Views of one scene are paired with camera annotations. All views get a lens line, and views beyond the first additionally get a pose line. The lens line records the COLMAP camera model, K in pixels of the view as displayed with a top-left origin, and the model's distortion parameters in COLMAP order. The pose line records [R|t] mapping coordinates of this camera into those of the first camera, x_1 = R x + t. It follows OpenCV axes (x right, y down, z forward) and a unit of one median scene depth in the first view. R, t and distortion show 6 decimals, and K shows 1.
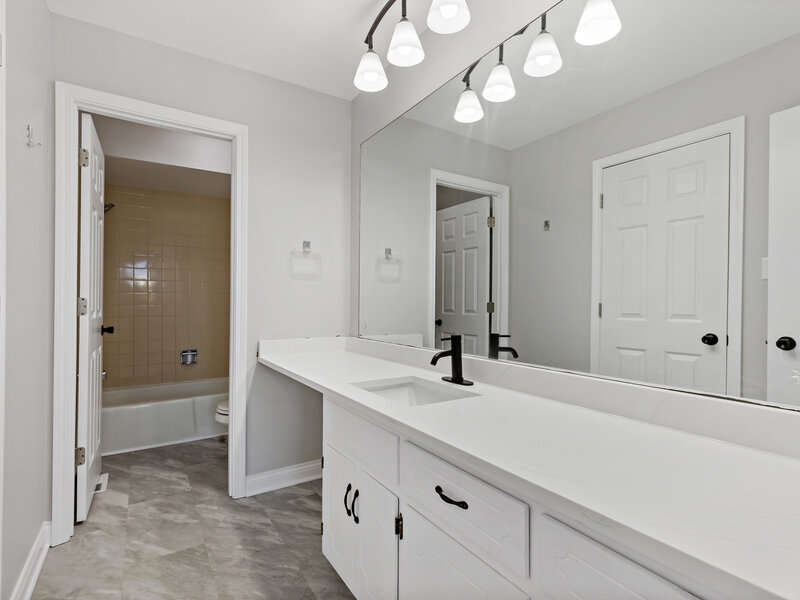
lens RADIAL K [[403.8, 0, 400.0], [0, 403.8, 300.0], [0, 0, 1]] dist [0.004176, -0.000082]
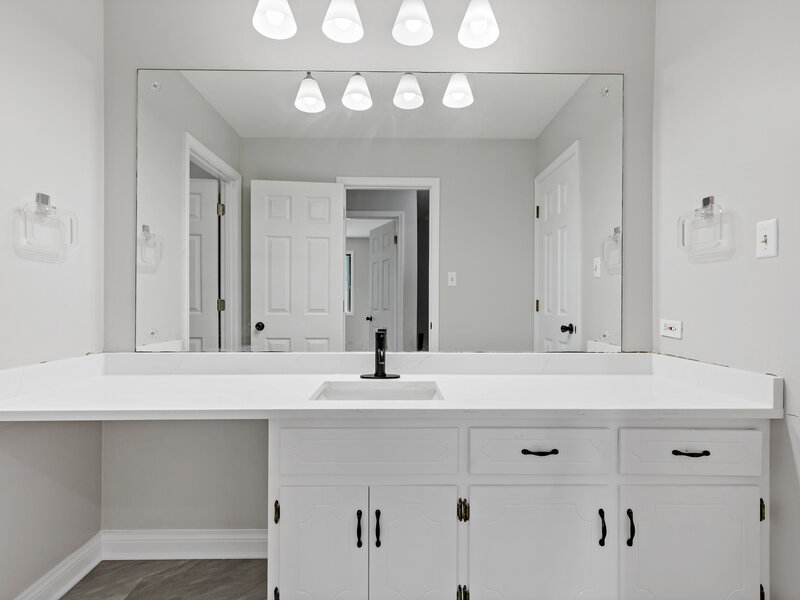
lens RADIAL K [[403.8, 0, 400.0], [0, 403.8, 300.0], [0, 0, 1]] dist [0.004176, -0.000082]
pose [[0.544577, -0.004662, 0.838698, -0.441522], [-0.000348, 0.999983, 0.005784, 0.001645], [-0.838711, -0.003442, 0.544566, 0.261411]]
